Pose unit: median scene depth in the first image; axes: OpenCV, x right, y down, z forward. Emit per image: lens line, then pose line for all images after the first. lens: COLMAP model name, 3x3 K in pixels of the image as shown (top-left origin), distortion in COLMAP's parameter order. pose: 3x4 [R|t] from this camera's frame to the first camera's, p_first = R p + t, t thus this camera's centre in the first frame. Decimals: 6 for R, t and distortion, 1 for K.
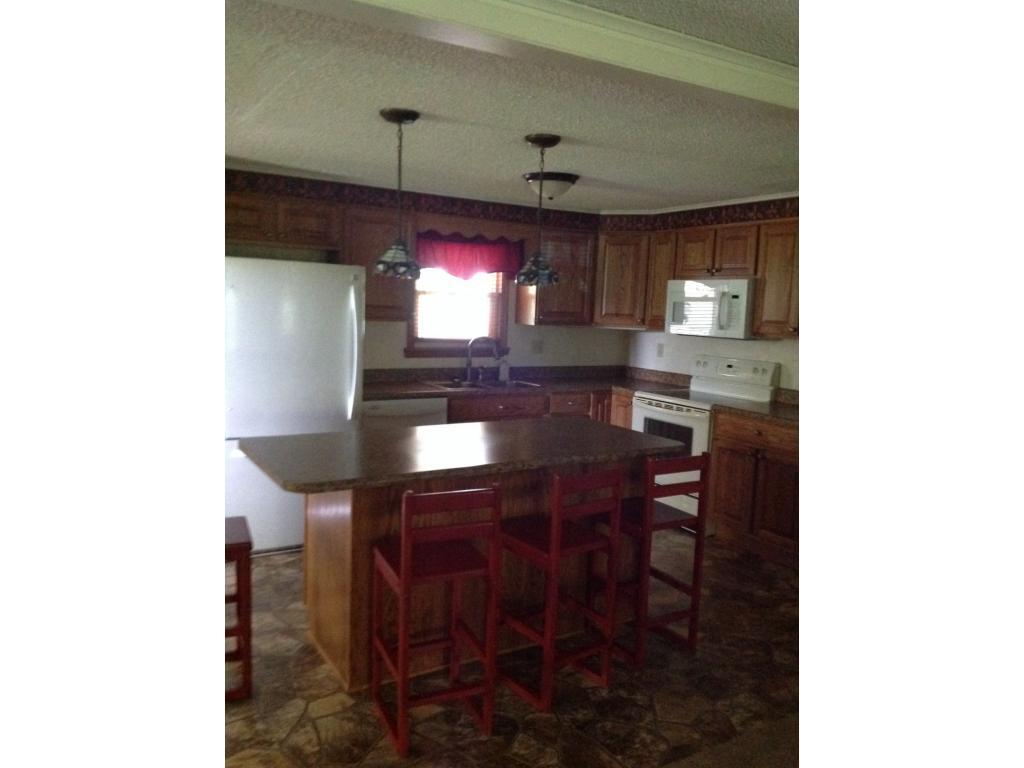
lens RADIAL K [[739.0, 0, 512.0], [0, 739.0, 384.0], [0, 0, 1]] dist [0.051974, -0.000085]
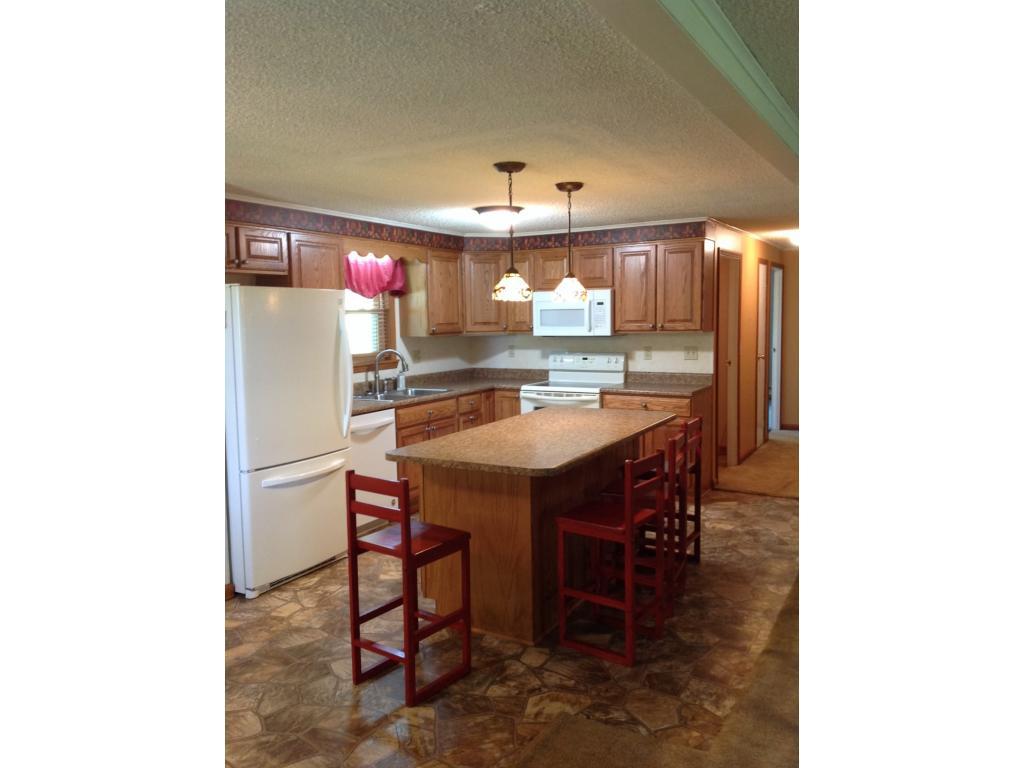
lens RADIAL K [[728.7, 0, 512.0], [0, 728.7, 384.0], [0, 0, 1]] dist [0.000537, -0.000369]
pose [[0.859740, -0.099650, 0.500915, -0.485608], [0.102939, 0.994463, 0.021156, -0.022012], [-0.500250, 0.033375, 0.865238, -0.006452]]
